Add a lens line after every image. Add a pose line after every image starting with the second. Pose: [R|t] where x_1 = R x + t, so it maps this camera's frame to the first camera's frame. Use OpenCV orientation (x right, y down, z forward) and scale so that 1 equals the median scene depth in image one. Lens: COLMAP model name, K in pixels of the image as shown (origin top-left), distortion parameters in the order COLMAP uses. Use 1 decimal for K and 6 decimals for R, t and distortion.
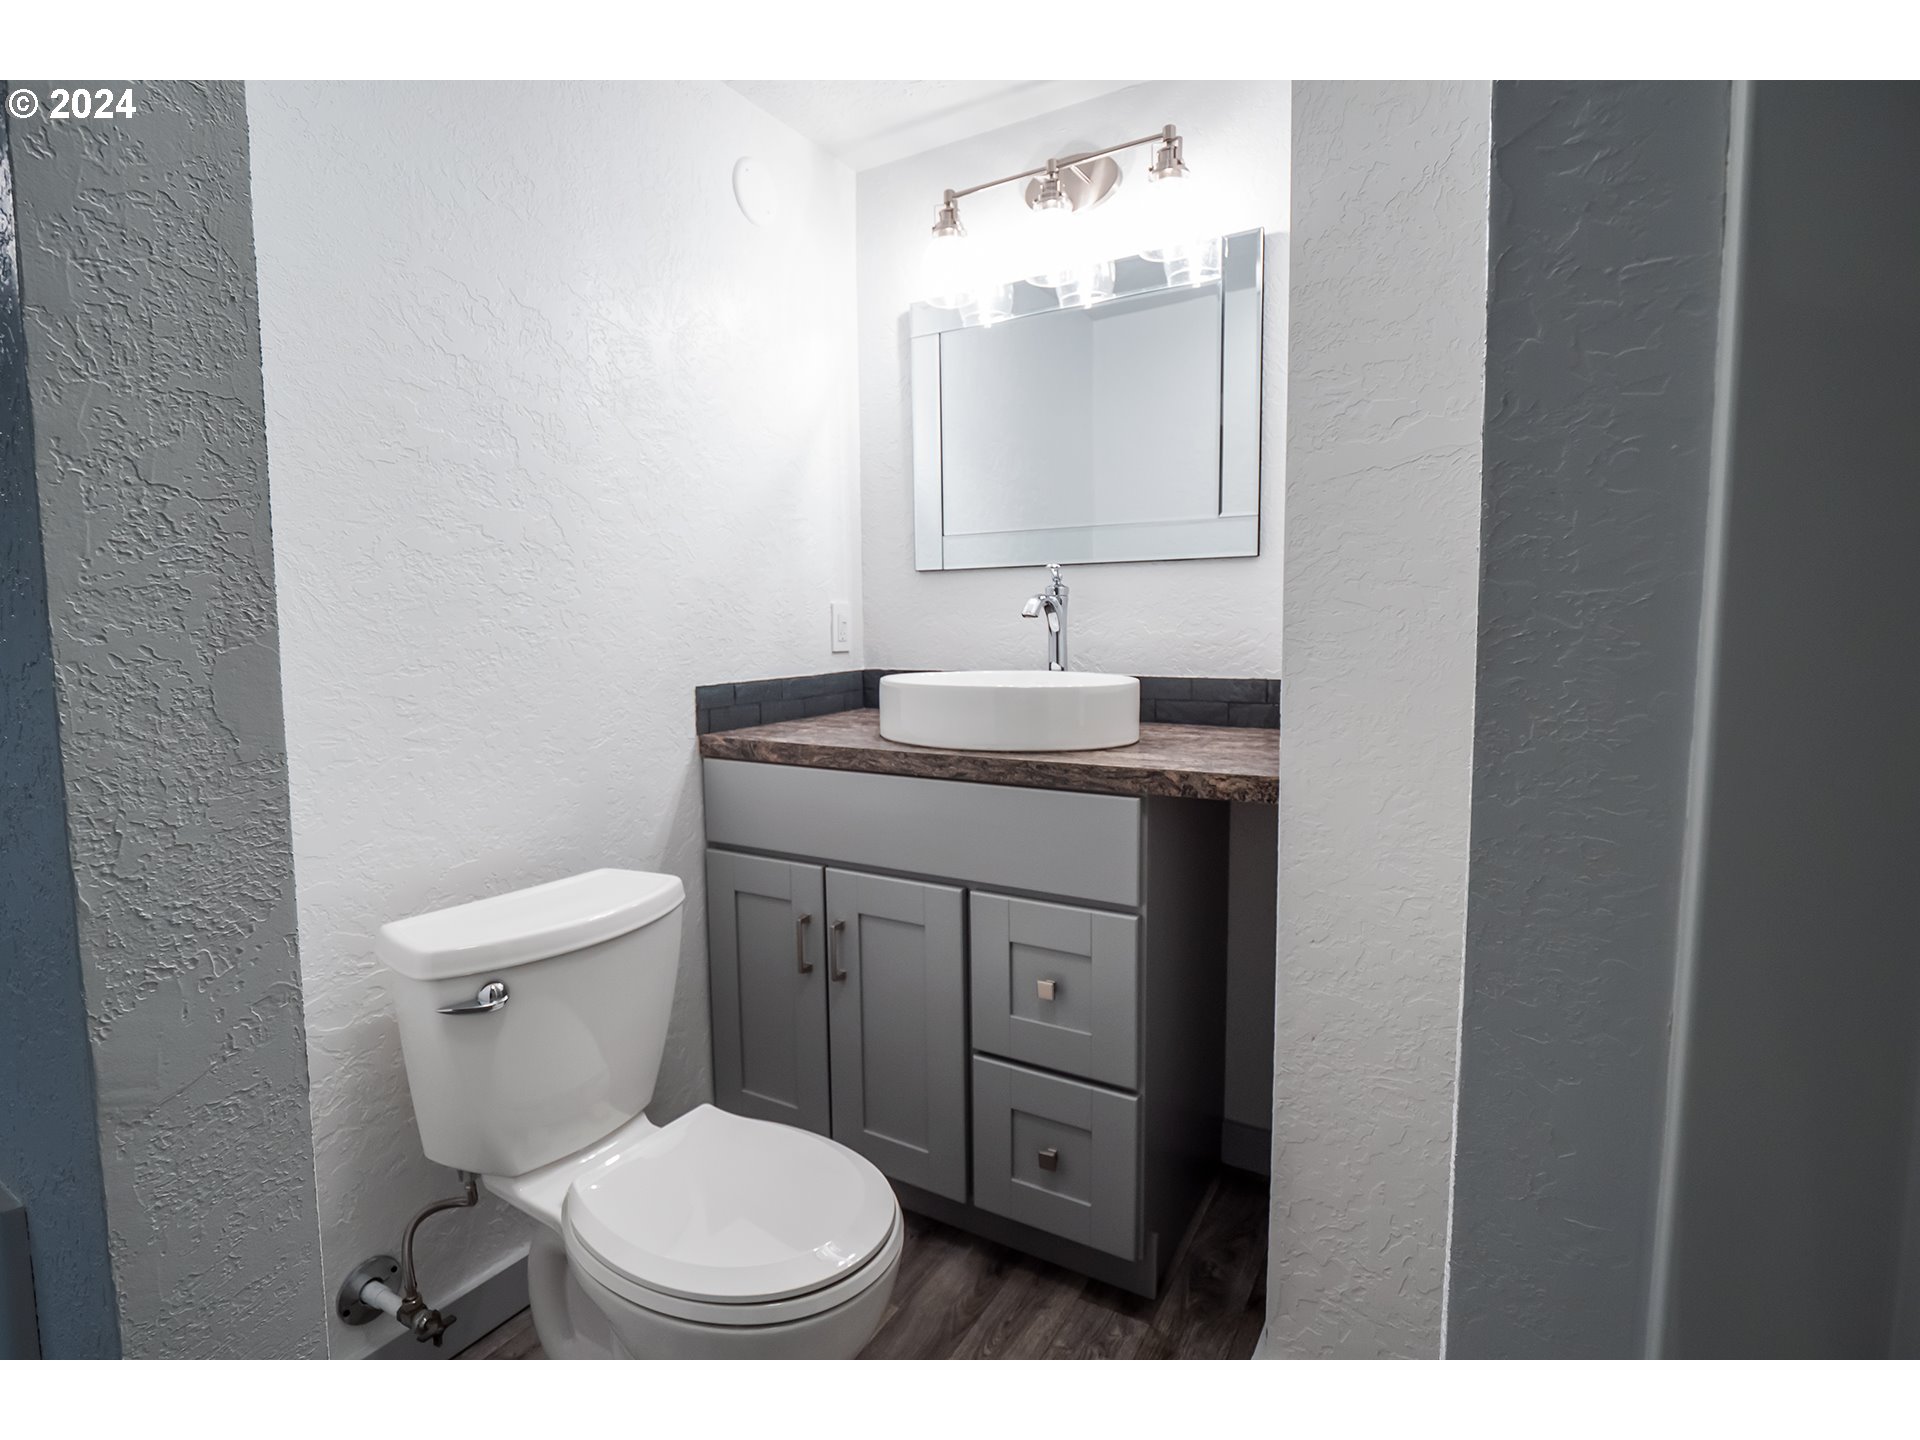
lens RADIAL K [[956.9, 0, 936.6], [0, 956.9, 726.8], [0, 0, 1]] dist [0.015926, -0.015917]
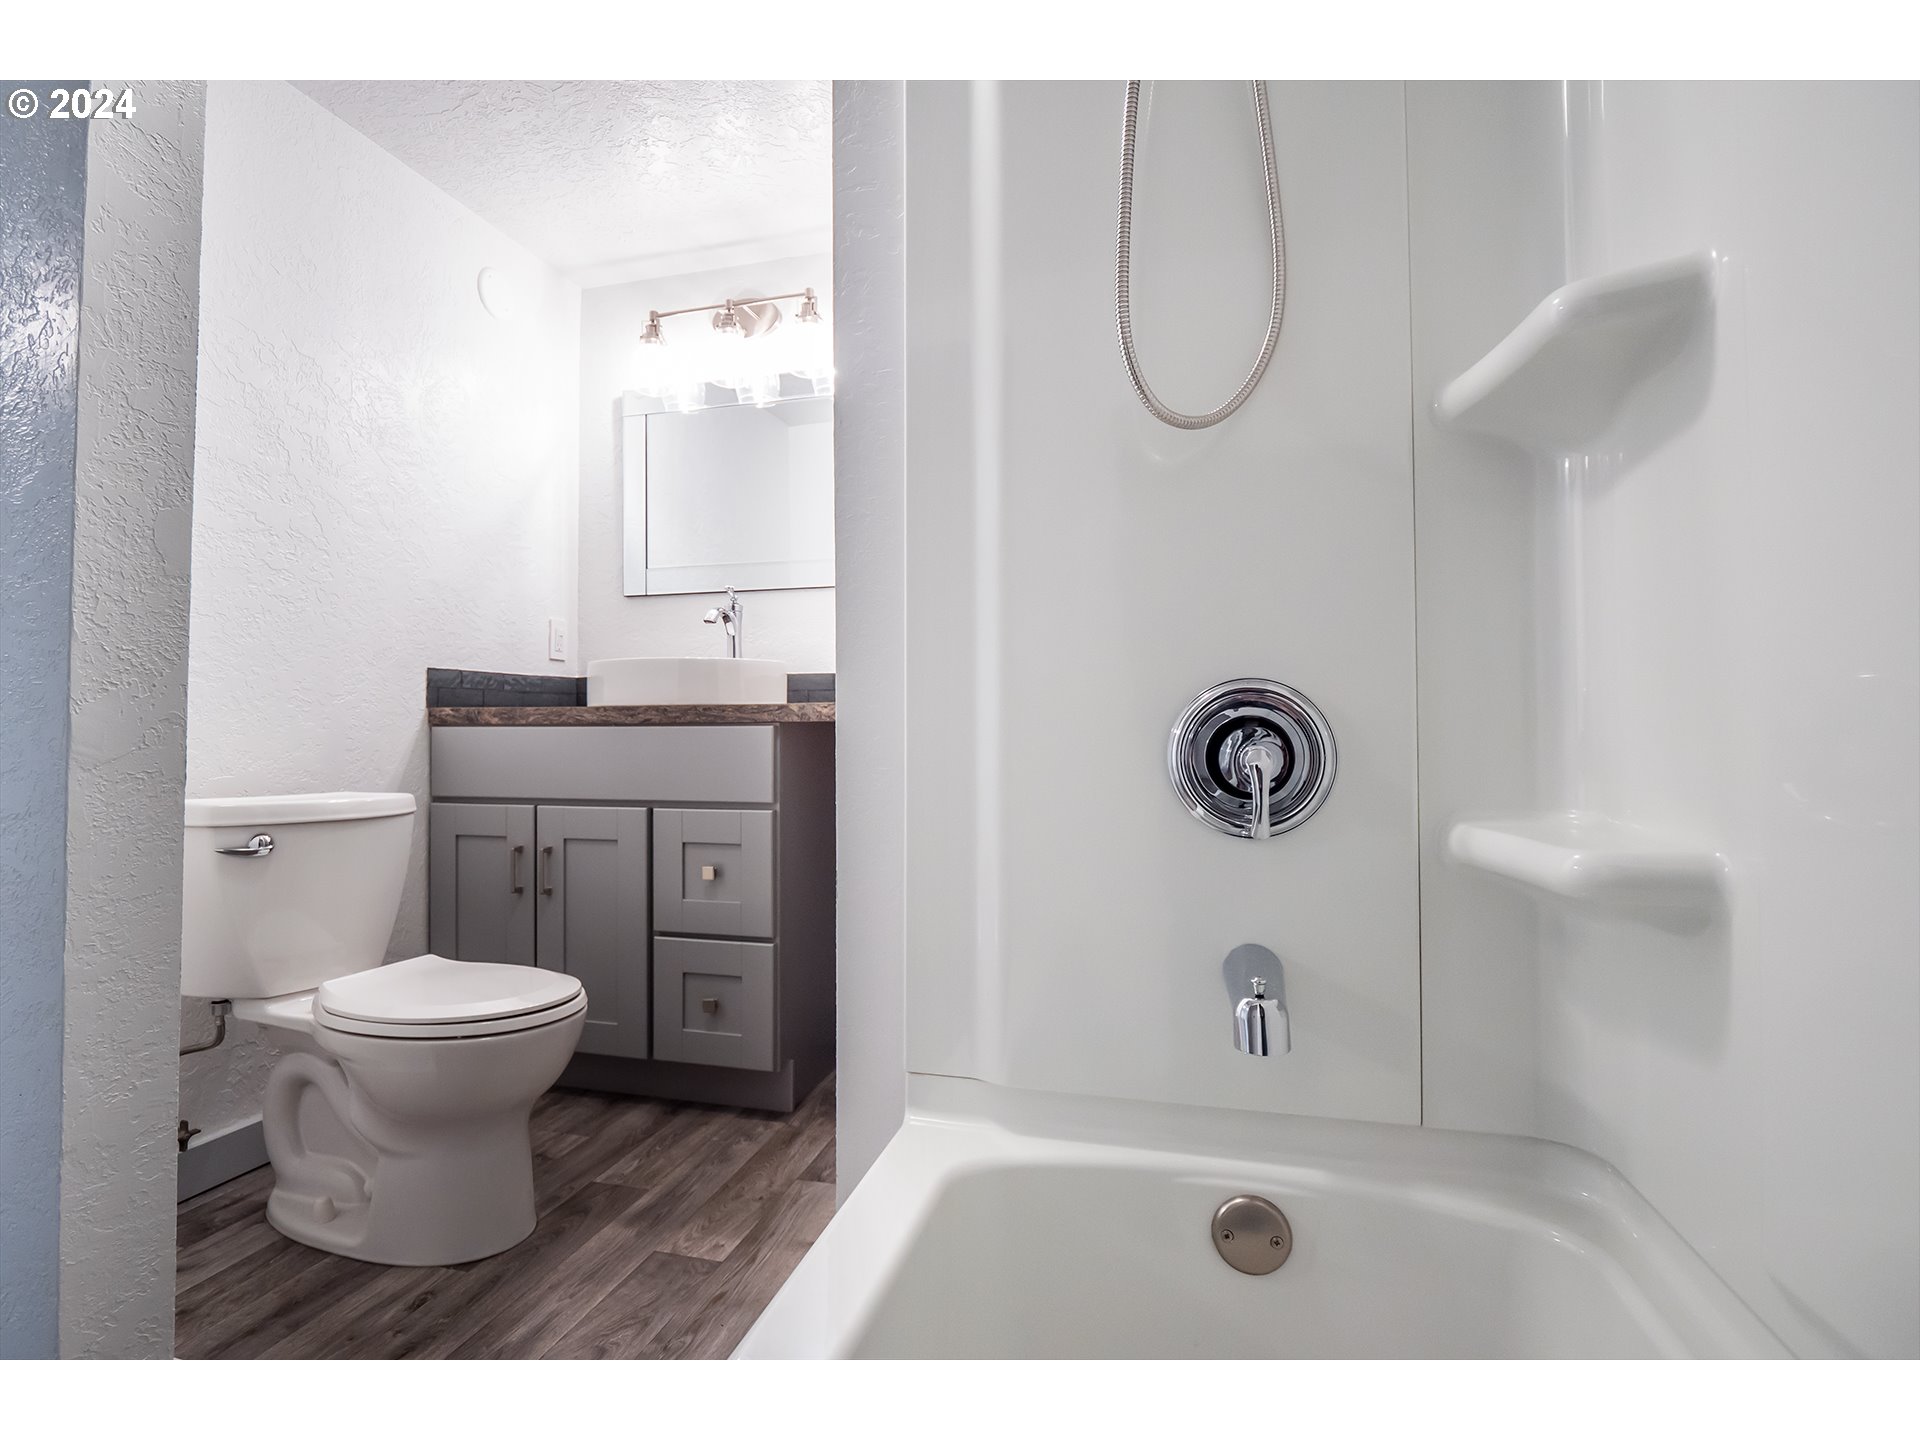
lens RADIAL K [[968.8, 0, 941.1], [0, 968.8, 717.6], [0, 0, 1]] dist [-0.001699, 0.000308]
pose [[0.964083, 0.013314, 0.265269, 0.055680], [0.020231, 0.992160, -0.123322, 0.198208], [-0.264831, 0.124259, 0.956255, -0.364924]]
